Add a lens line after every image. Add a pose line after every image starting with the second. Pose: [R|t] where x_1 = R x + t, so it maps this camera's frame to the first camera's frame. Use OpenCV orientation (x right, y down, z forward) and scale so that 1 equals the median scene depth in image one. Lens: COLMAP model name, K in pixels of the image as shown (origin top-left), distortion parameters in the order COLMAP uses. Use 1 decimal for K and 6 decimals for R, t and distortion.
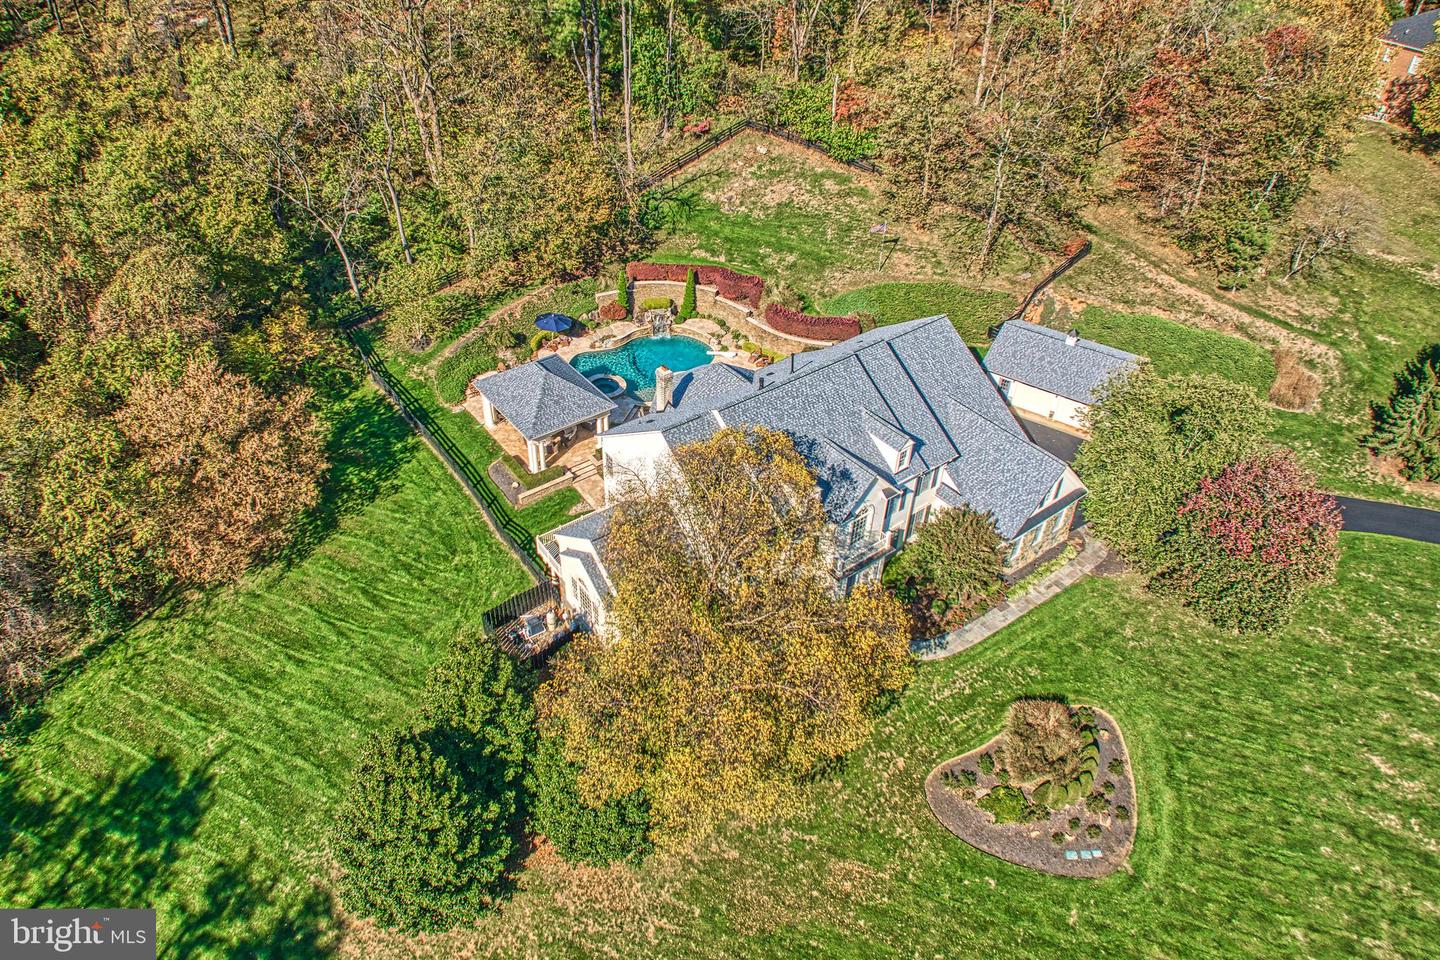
lens RADIAL K [[938.4, 0, 673.4], [0, 938.4, 409.5], [0, 0, 1]] dist [-0.054271, 0.005395]
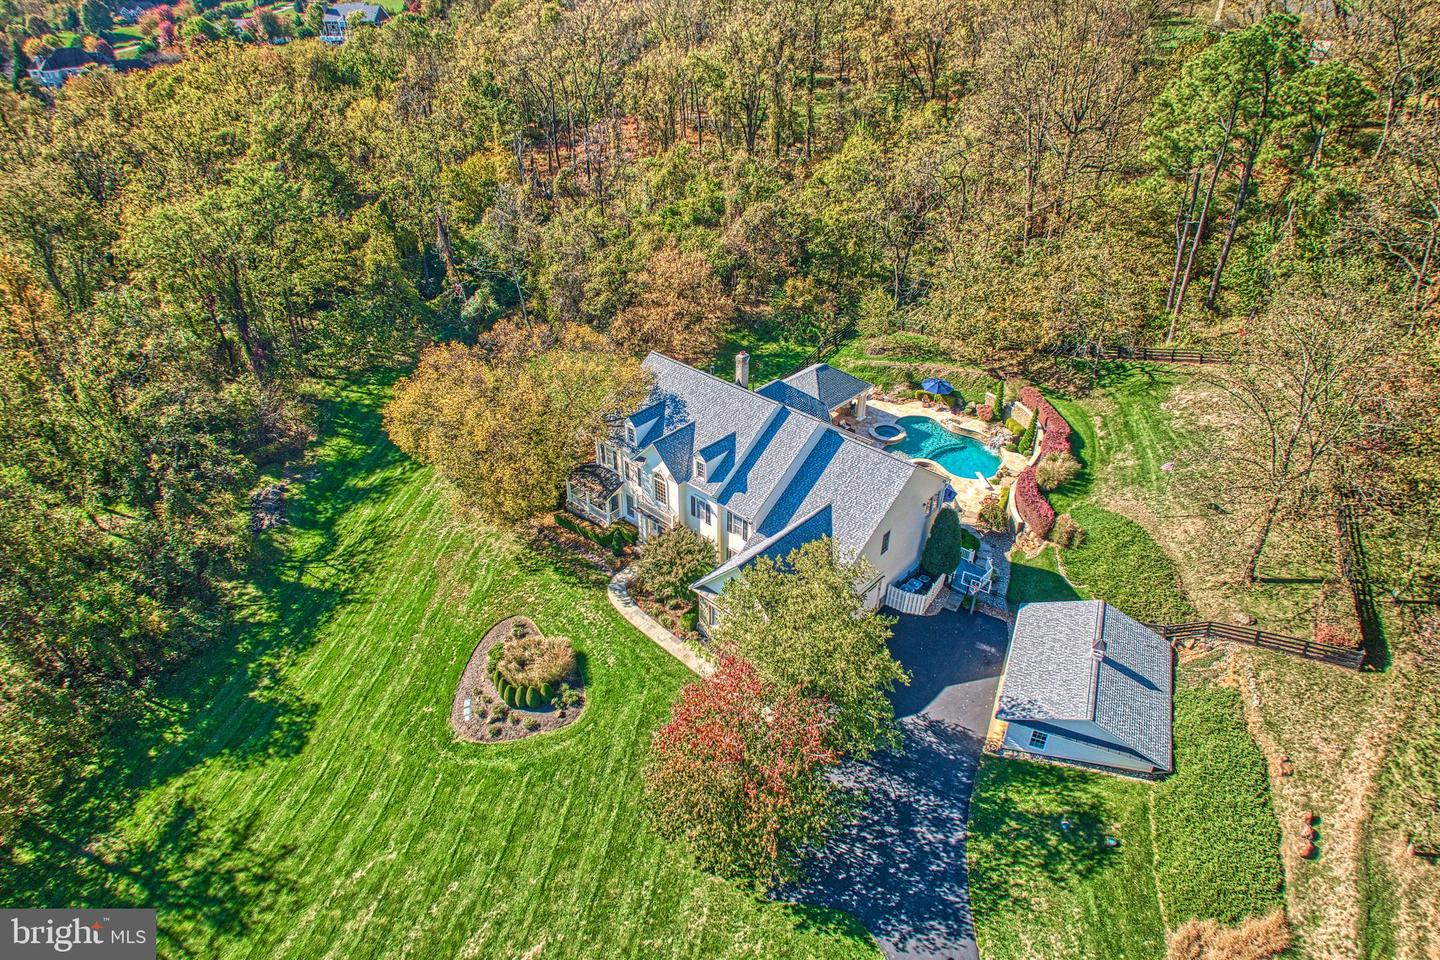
lens RADIAL K [[835.9, 0, 720.0], [0, 835.9, 480.0], [0, 0, 1]] dist [-0.048388, -0.000523]
pose [[0.204086, 0.527220, -0.824856, 0.987144], [-0.564576, 0.751738, 0.340798, -0.275189], [0.799752, 0.396142, 0.451075, 0.465240]]
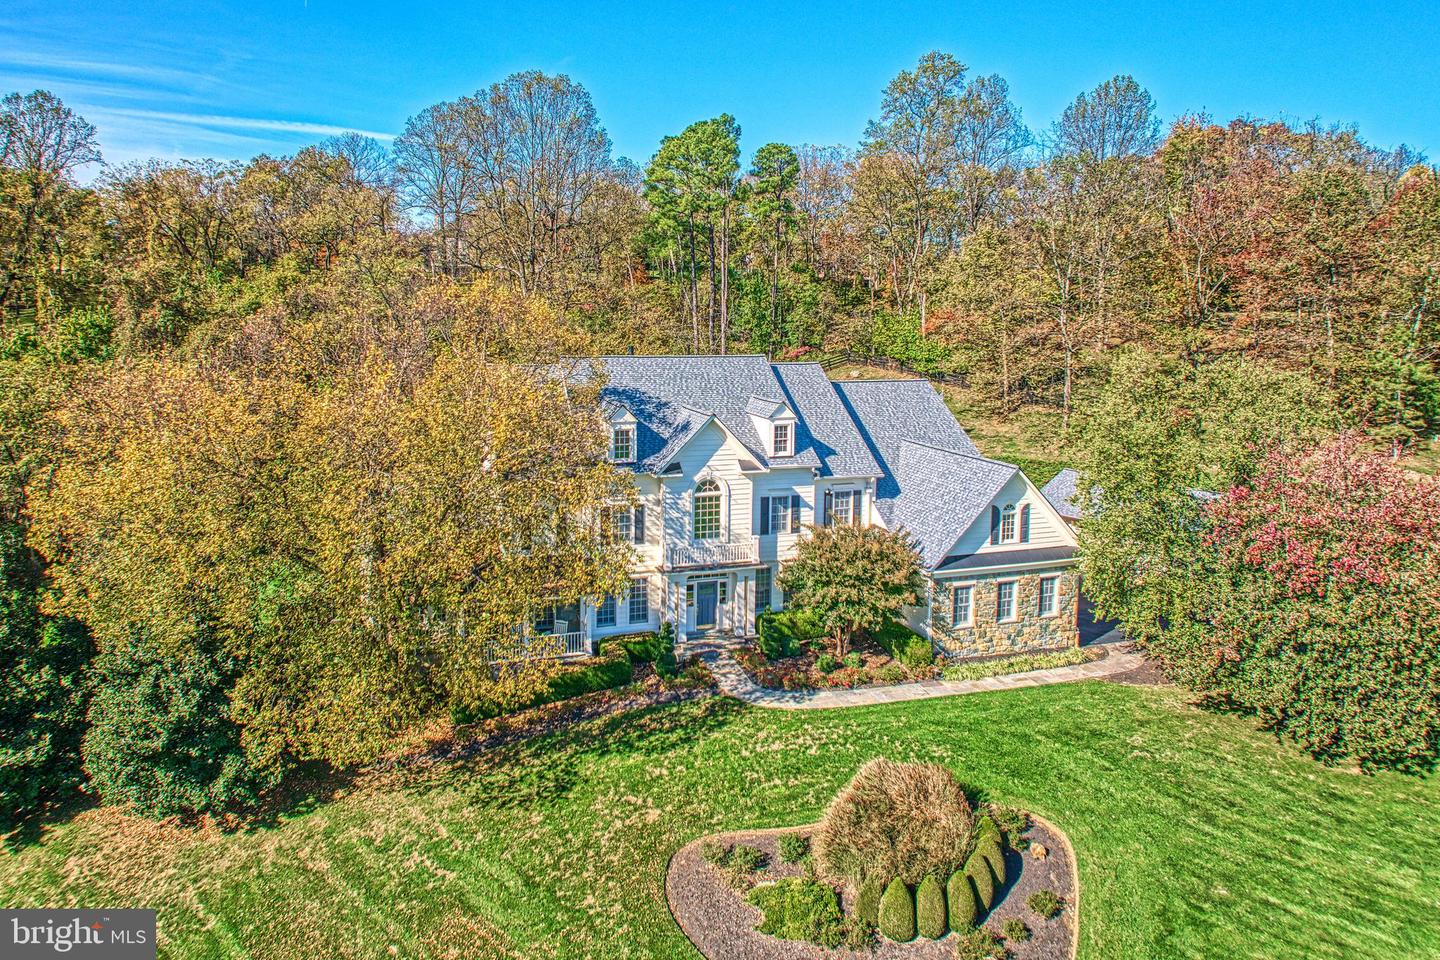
lens RADIAL K [[873.1, 0, 698.6], [0, 873.1, 396.8], [0, 0, 1]] dist [-0.048356, 0.001007]
pose [[0.950671, 0.031370, -0.308610, 0.344352], [-0.182473, 0.861093, -0.474576, 0.321717], [0.250855, 0.507479, 0.824340, 0.327125]]
